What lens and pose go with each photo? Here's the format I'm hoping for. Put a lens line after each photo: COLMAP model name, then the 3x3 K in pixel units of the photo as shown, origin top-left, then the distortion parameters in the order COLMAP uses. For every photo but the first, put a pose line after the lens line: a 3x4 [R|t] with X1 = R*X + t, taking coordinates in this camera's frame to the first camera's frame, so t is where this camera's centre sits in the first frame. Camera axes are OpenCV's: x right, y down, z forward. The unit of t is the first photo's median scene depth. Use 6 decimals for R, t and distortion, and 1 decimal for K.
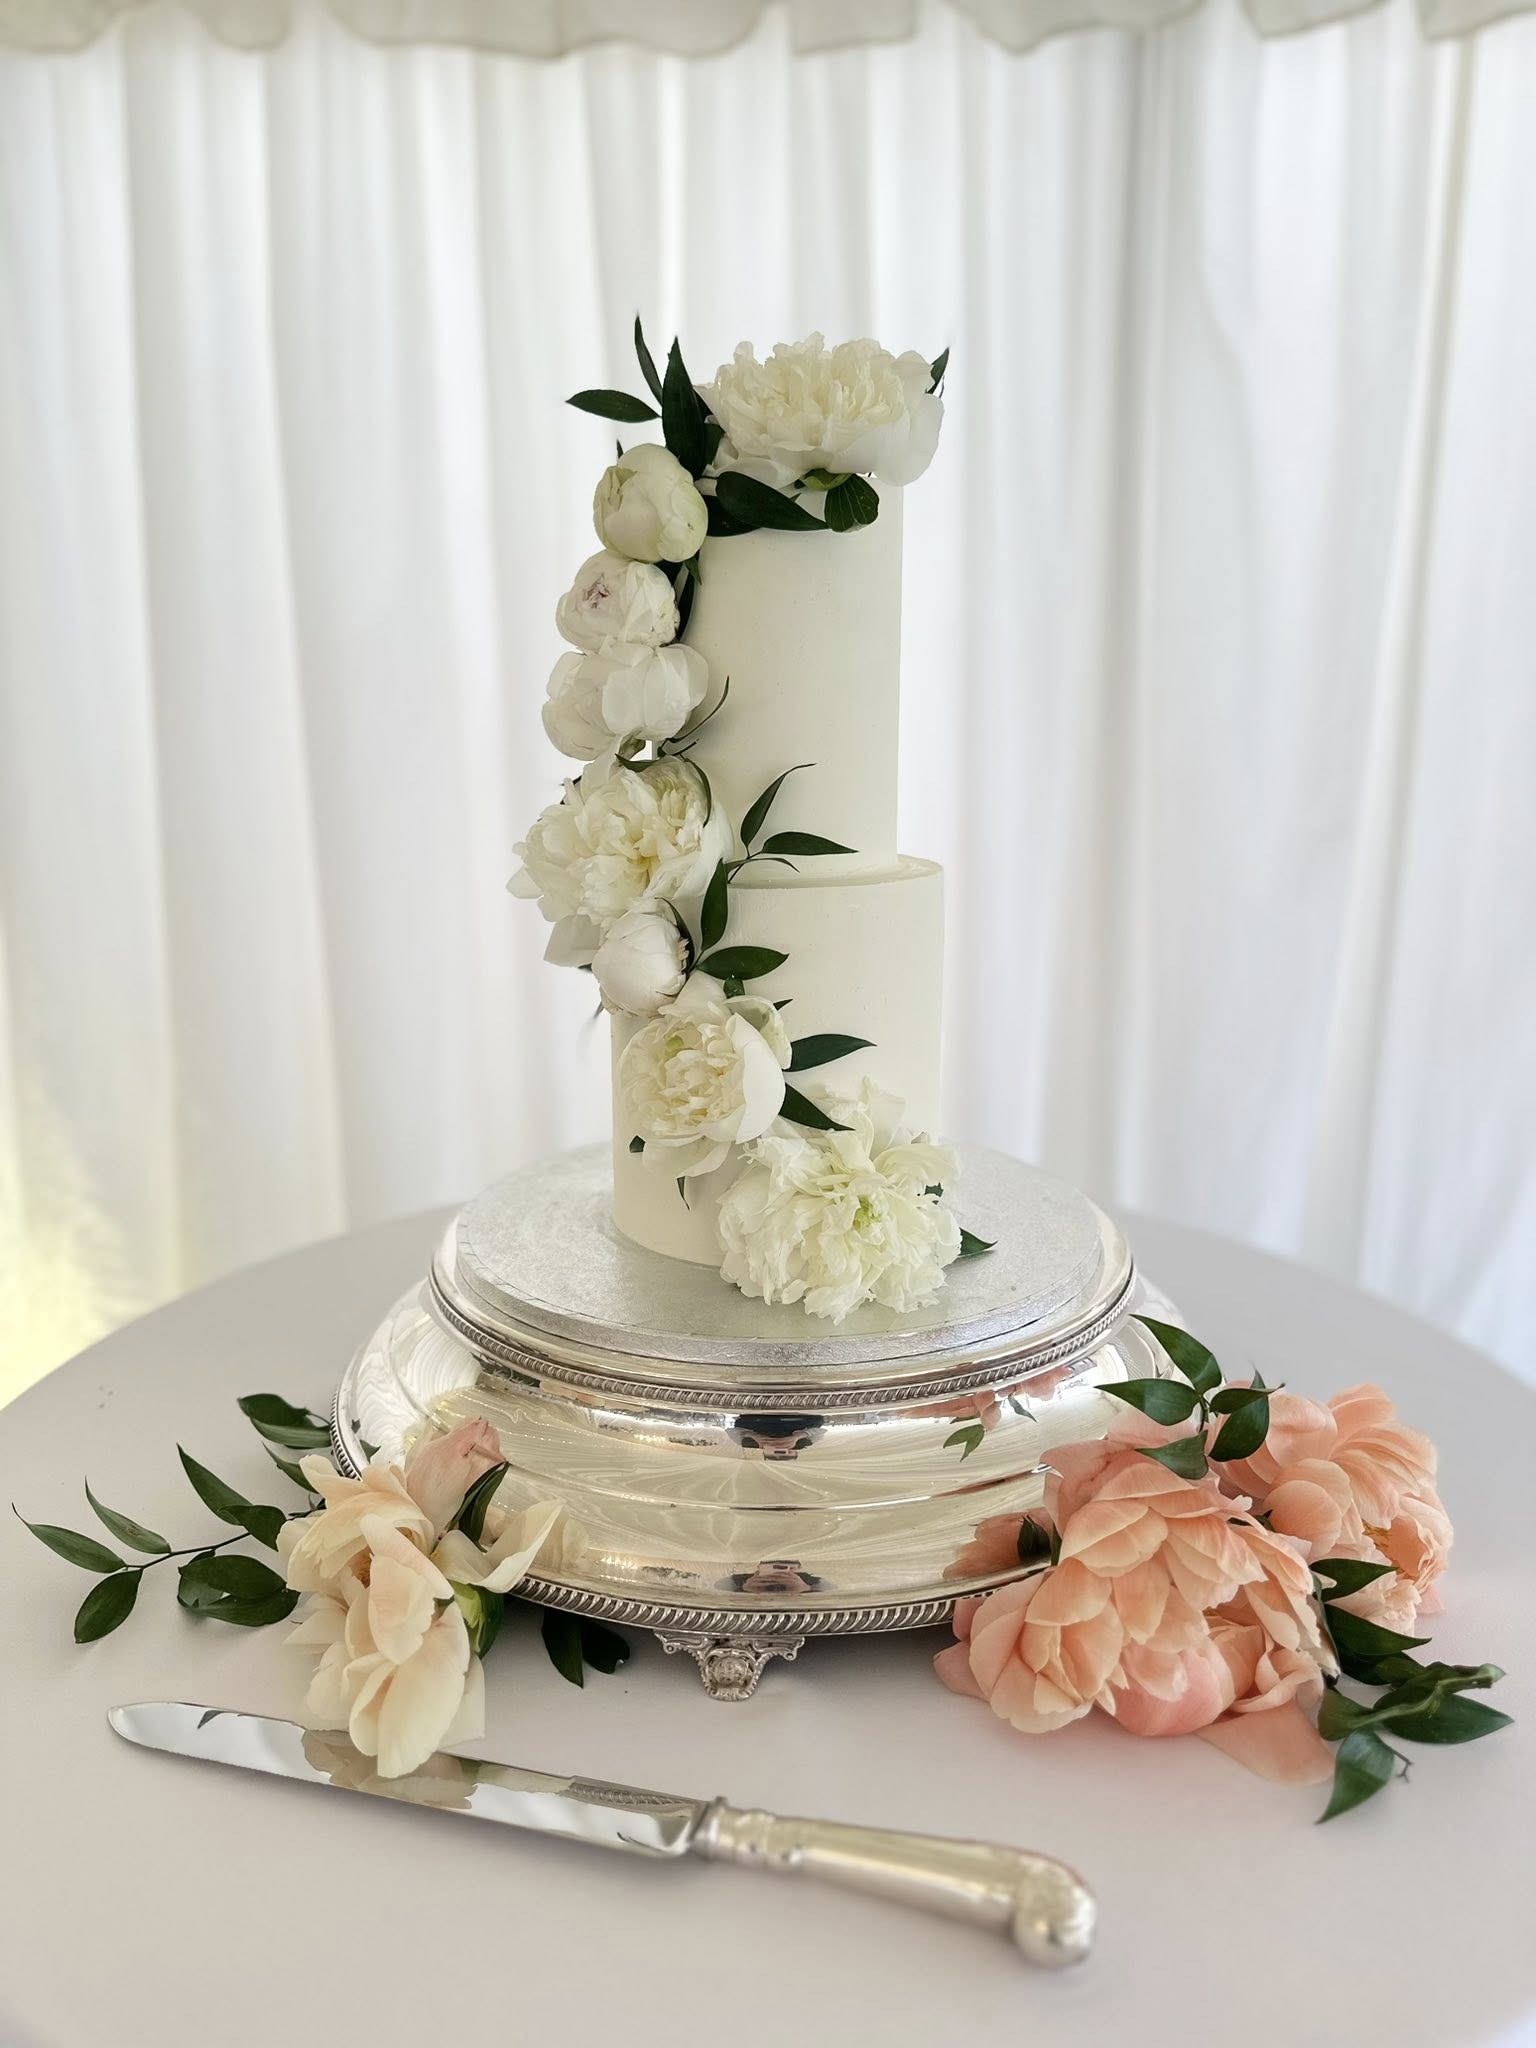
lens RADIAL K [[1494.2, 0, 768.0], [0, 1494.2, 1024.0], [0, 0, 1]] dist [0.002905, -0.000288]
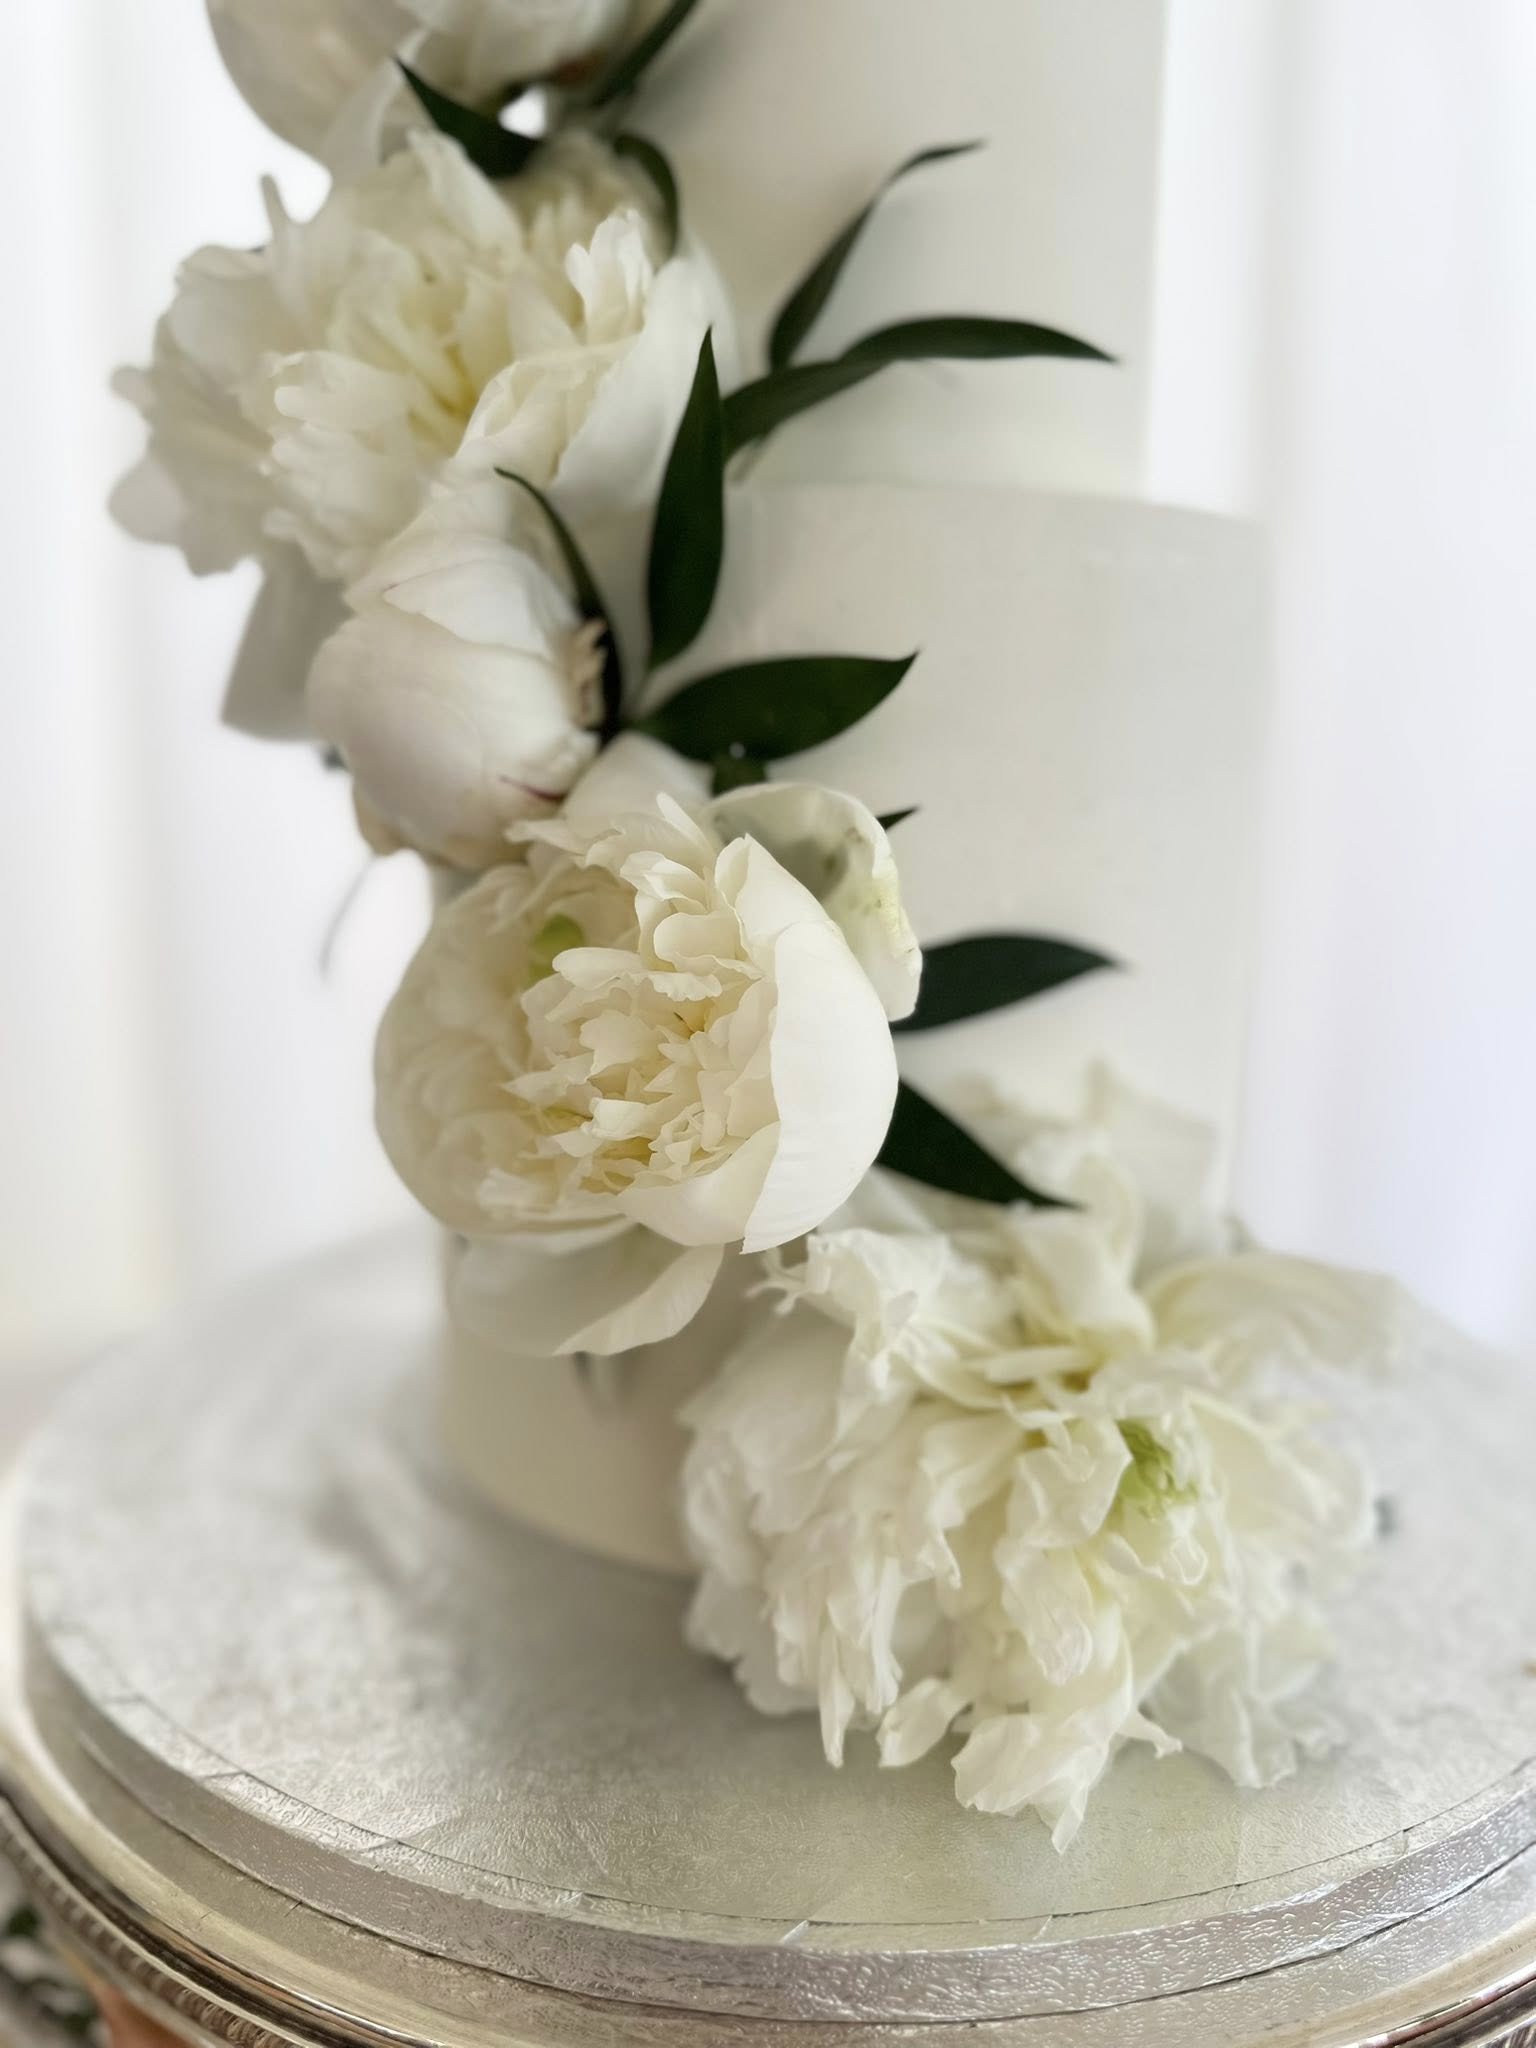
lens RADIAL K [[1494.2, 0, 768.0], [0, 1494.2, 1024.0], [0, 0, 1]] dist [0.002905, -0.000288]
pose [[0.999829, 0.013787, 0.012319, -0.020155], [-0.013448, 0.999539, -0.027220, 0.039963], [-0.012688, 0.027050, 0.999554, 0.674362]]
